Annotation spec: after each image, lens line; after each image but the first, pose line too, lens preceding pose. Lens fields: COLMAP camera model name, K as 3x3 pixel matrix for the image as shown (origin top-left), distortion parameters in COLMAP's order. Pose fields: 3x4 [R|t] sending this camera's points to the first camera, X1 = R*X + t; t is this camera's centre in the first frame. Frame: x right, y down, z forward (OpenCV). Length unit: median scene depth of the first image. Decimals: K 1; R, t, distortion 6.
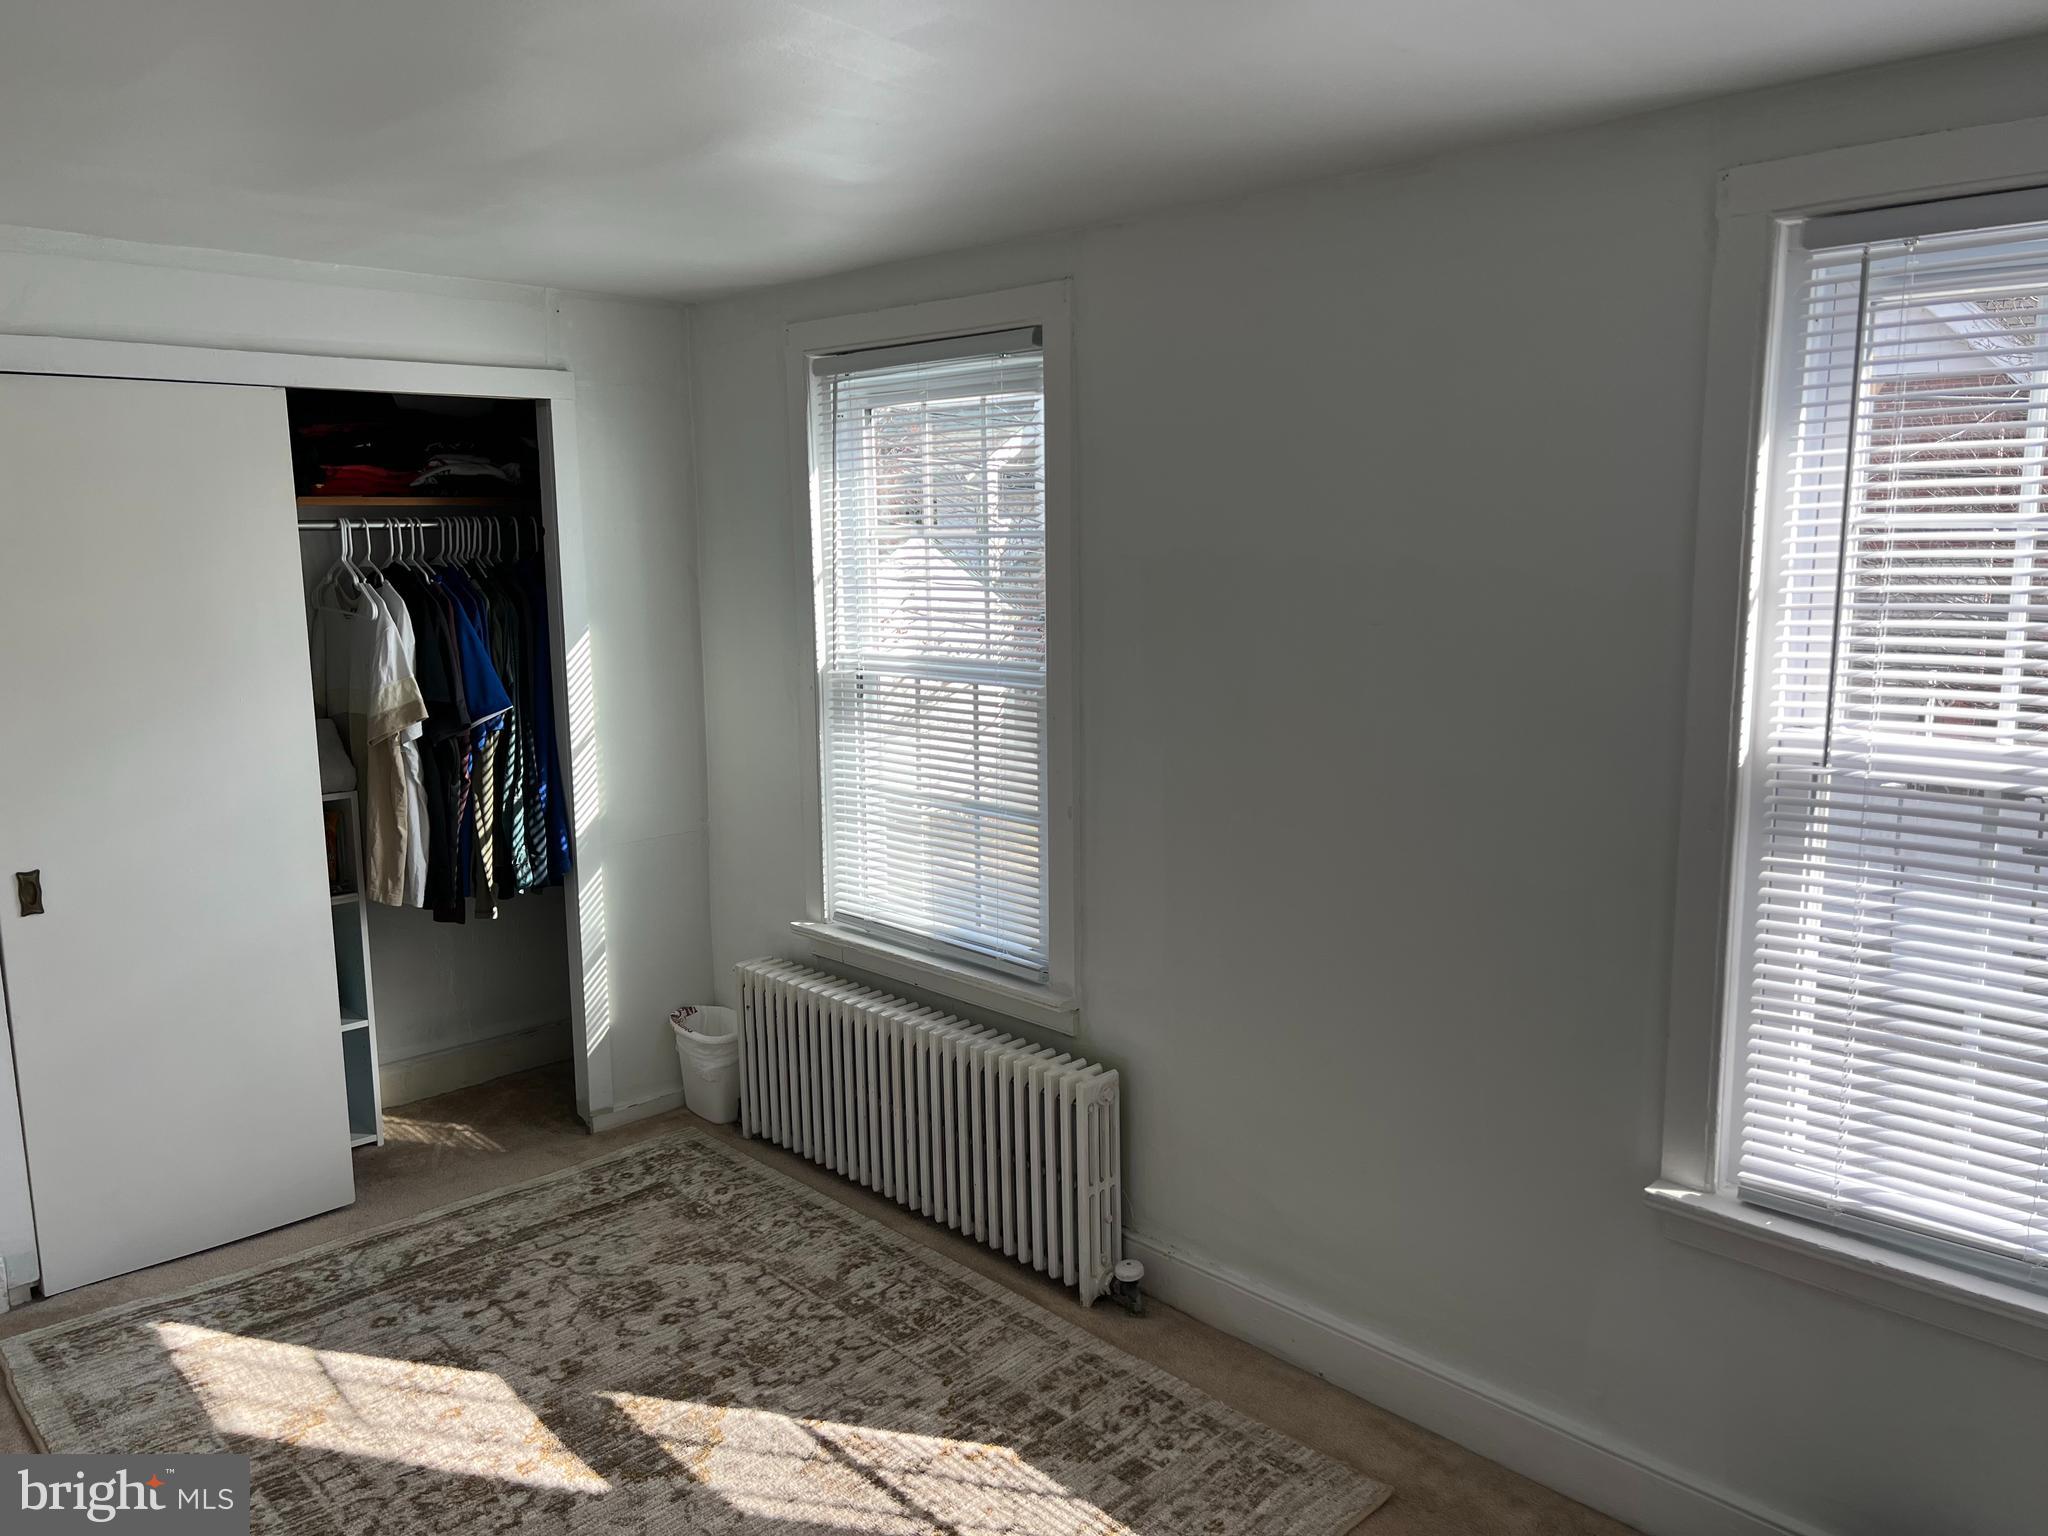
lens RADIAL K [[1563.2, 0, 1028.7], [0, 1563.2, 748.6], [0, 0, 1]] dist [0.051498, -0.065800]
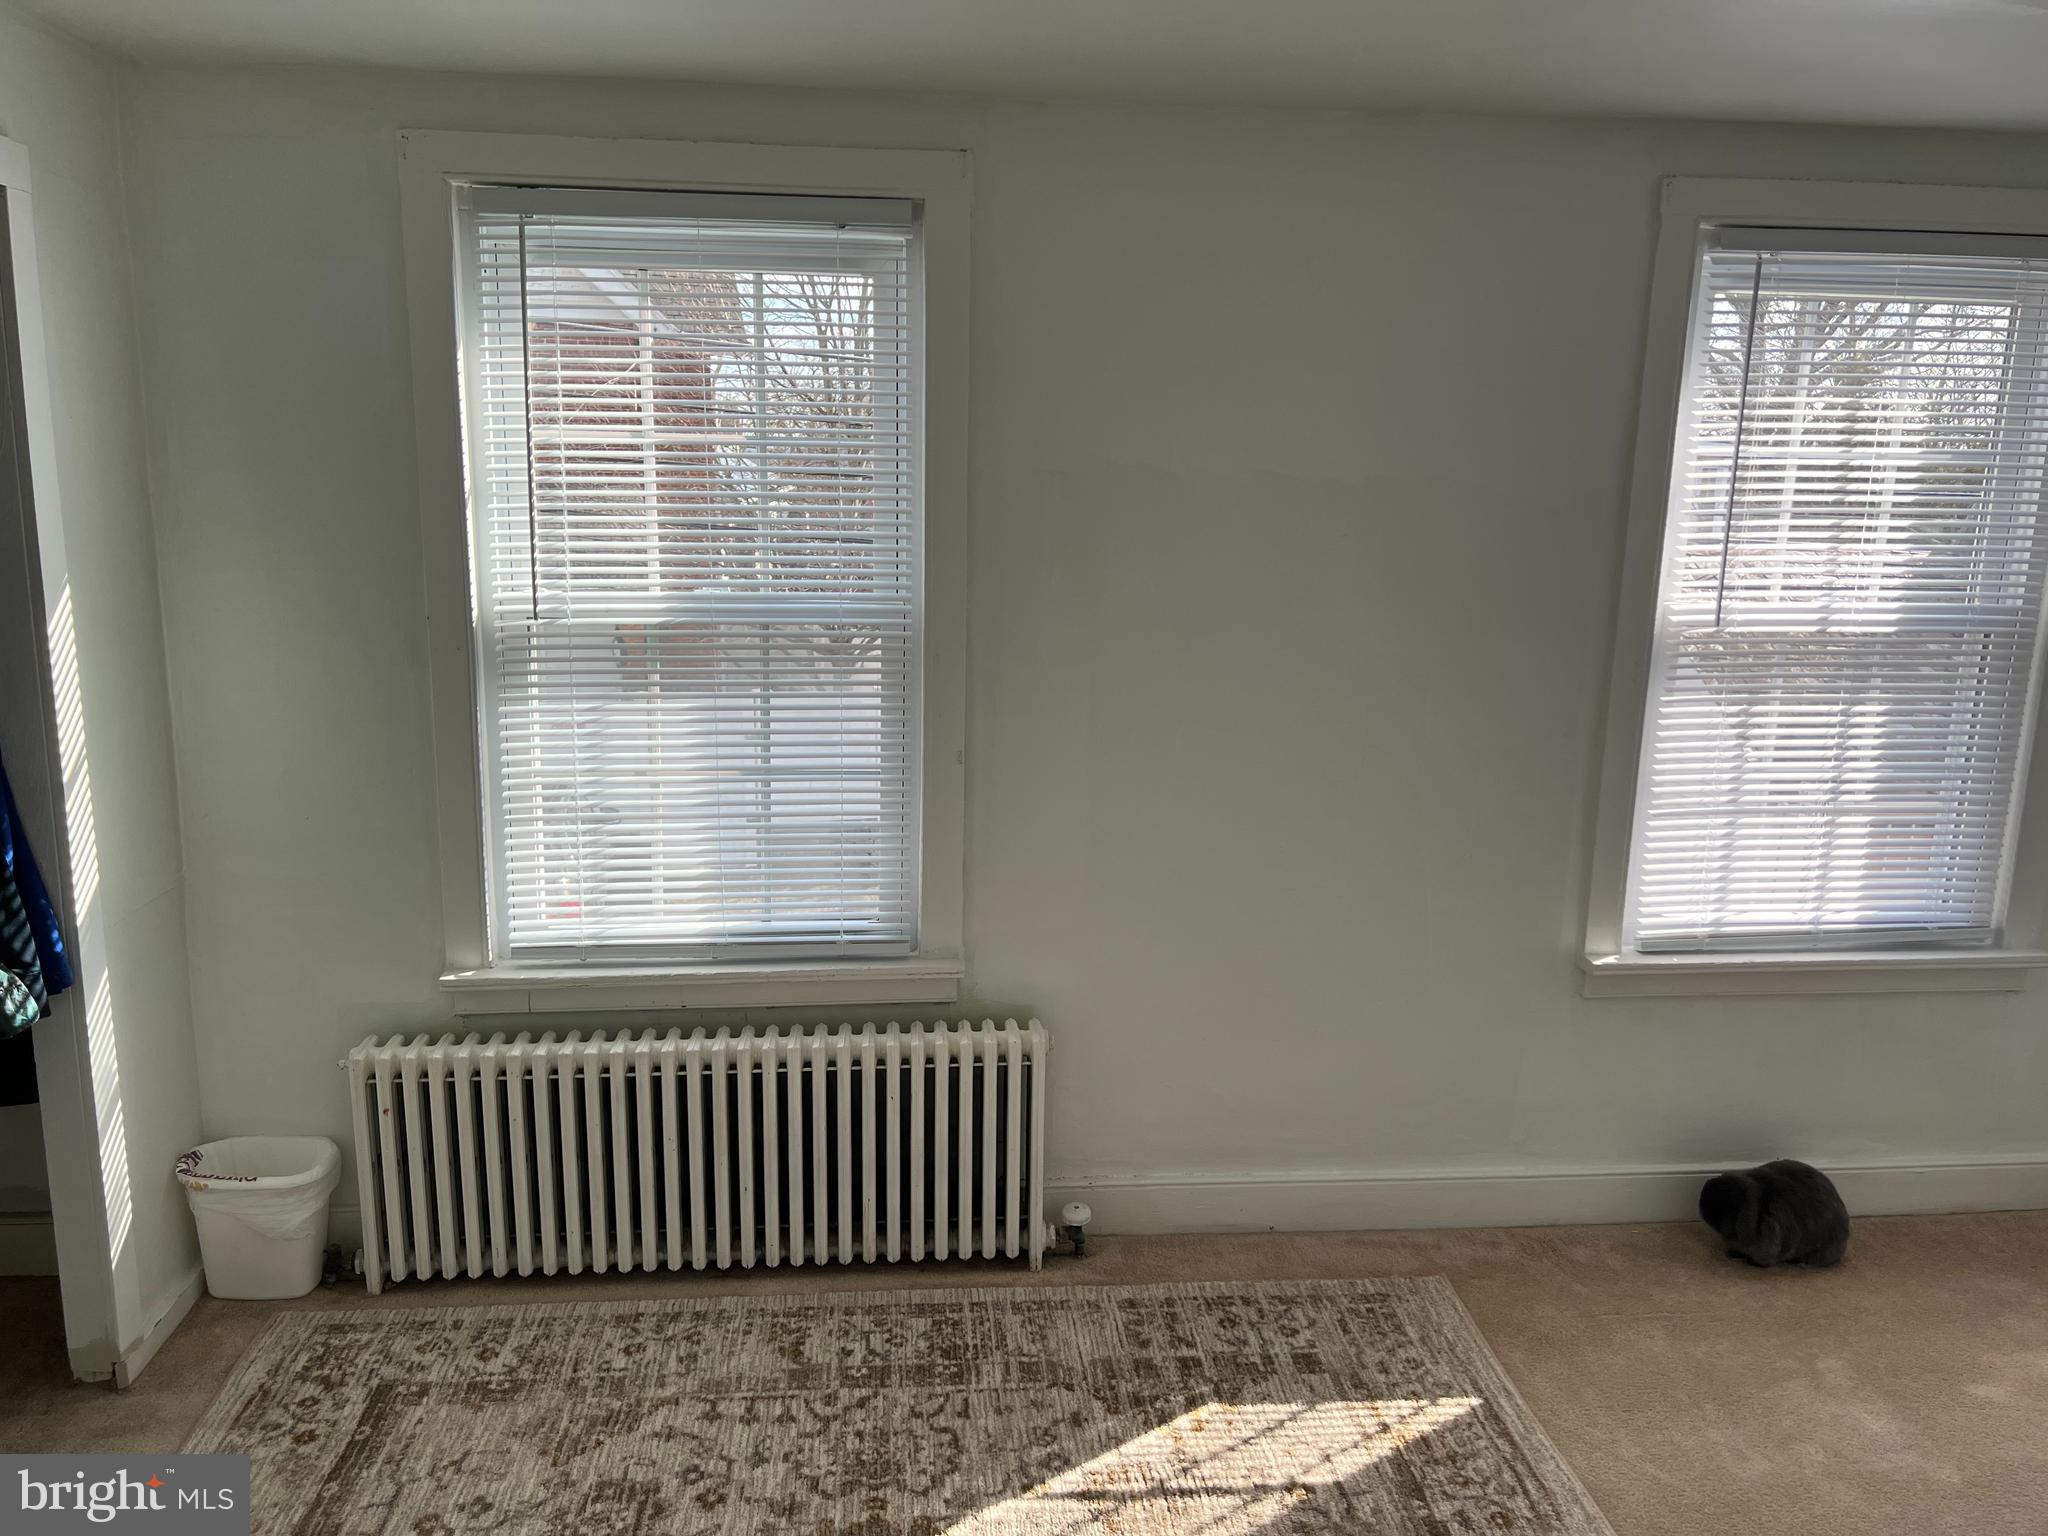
lens RADIAL K [[1563.2, 0, 1028.7], [0, 1563.2, 748.6], [0, 0, 1]] dist [0.051498, -0.065800]
pose [[0.622499, -0.132122, 0.771388, -0.655932], [0.093875, 0.991136, 0.094004, -0.047507], [-0.776971, 0.013896, 0.629384, 0.398949]]
